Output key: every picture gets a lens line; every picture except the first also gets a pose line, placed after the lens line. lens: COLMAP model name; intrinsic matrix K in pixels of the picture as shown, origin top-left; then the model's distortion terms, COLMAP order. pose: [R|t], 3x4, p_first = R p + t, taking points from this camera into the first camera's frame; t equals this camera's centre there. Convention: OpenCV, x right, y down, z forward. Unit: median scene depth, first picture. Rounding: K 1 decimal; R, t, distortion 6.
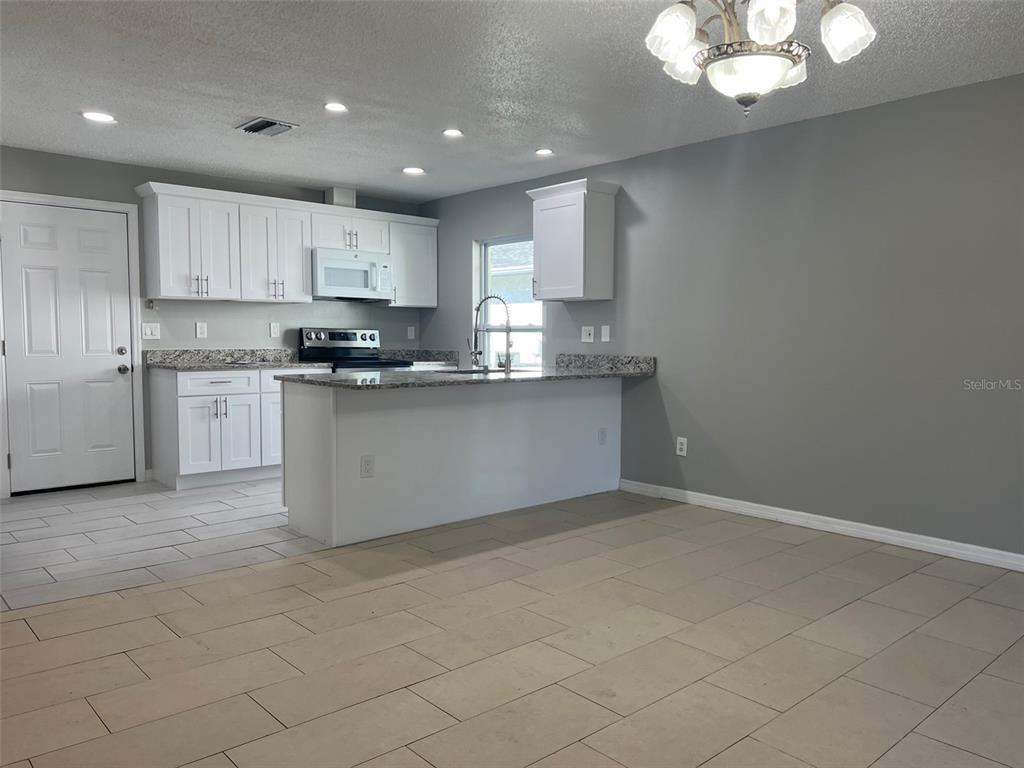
lens RADIAL K [[764.9, 0, 518.8], [0, 764.9, 385.1], [0, 0, 1]] dist [0.070037, -0.092487]
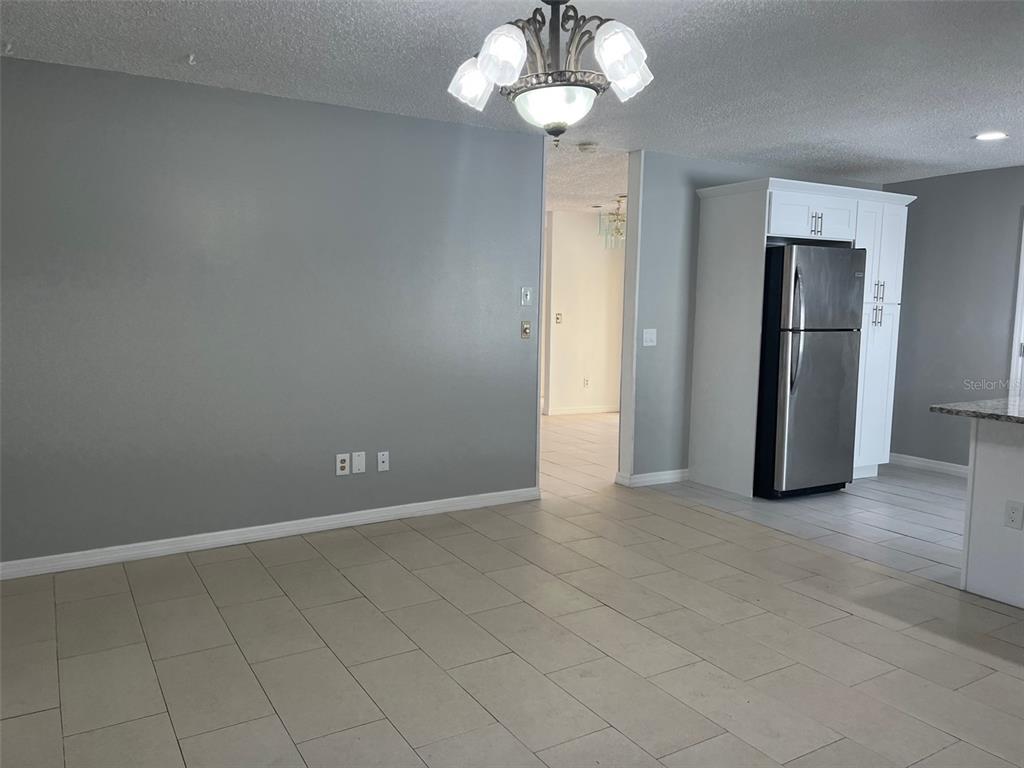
lens RADIAL K [[764.9, 0, 502.0], [0, 764.9, 384.6], [0, 0, 1]] dist [0.070037, -0.092487]
pose [[-0.205406, 0.092472, -0.974298, 0.499718], [-0.079317, 0.990678, 0.110748, -0.055818], [0.975457, 0.100027, -0.196156, 0.442482]]
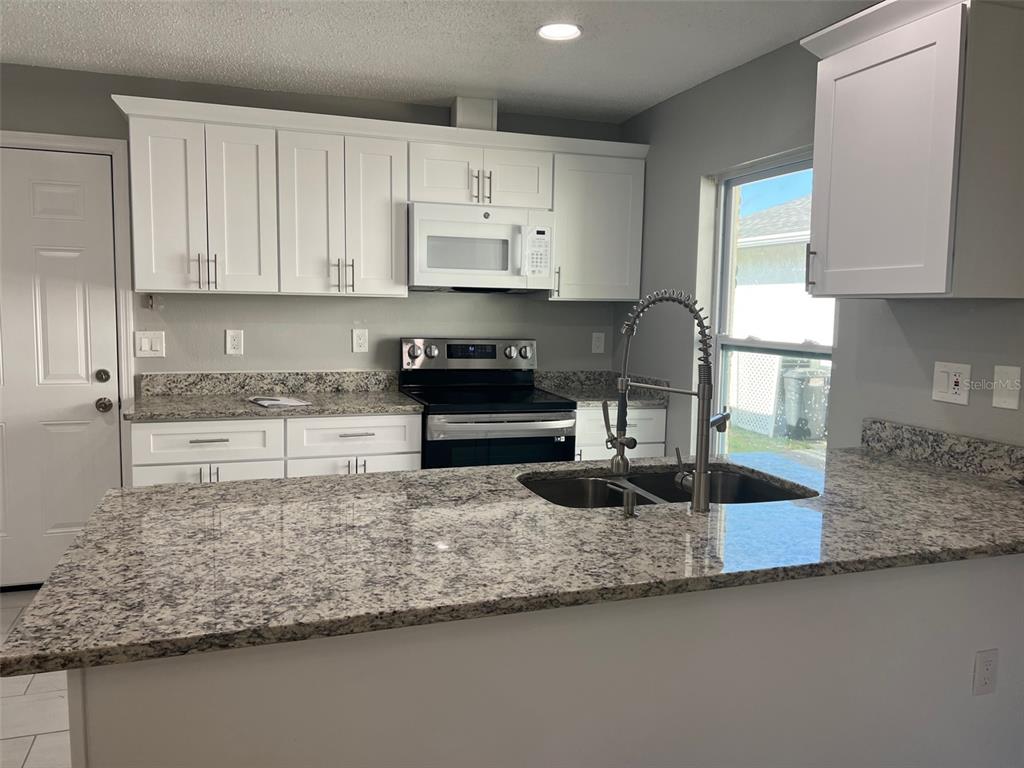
lens RADIAL K [[764.9, 0, 504.7], [0, 764.9, 380.6], [0, 0, 1]] dist [0.070037, -0.092487]
pose [[0.919960, 0.048509, -0.389000, 0.032394], [-0.037089, 0.998633, 0.036818, -0.073311], [0.390255, -0.019444, 0.920502, 0.530824]]
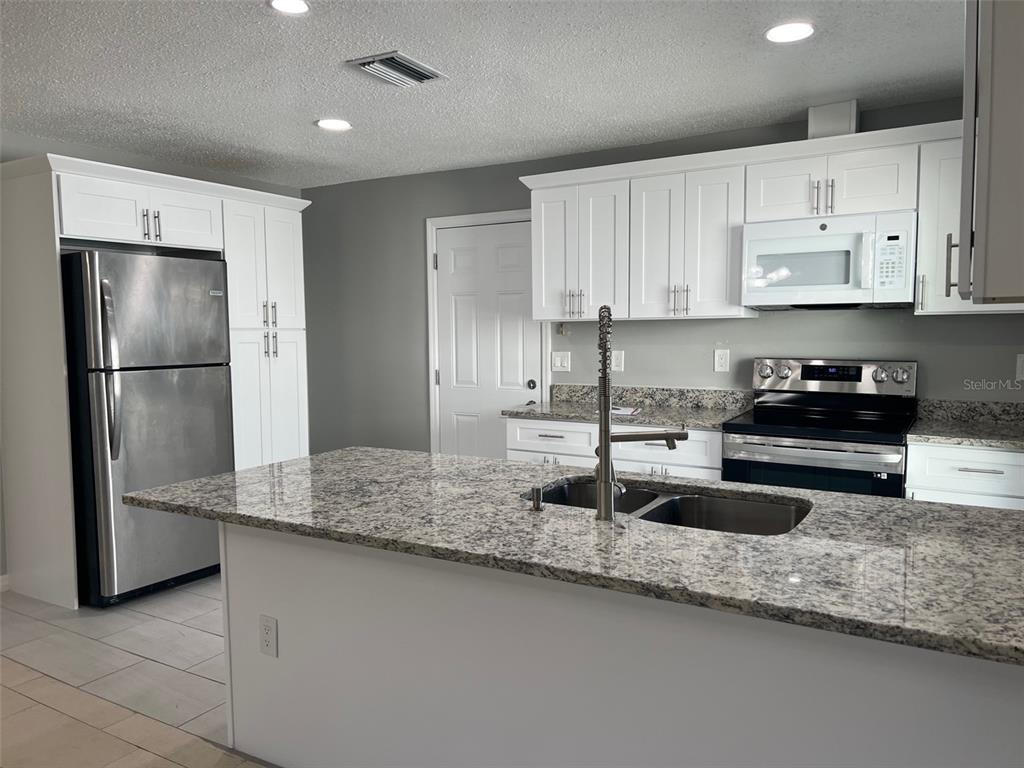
lens RADIAL K [[764.9, 0, 522.6], [0, 764.9, 391.6], [0, 0, 1]] dist [0.070037, -0.092487]
pose [[0.296093, 0.070009, -0.952590, 0.274981], [-0.051100, 0.997043, 0.057392, -0.081668], [0.953791, 0.031684, 0.298795, 0.716708]]
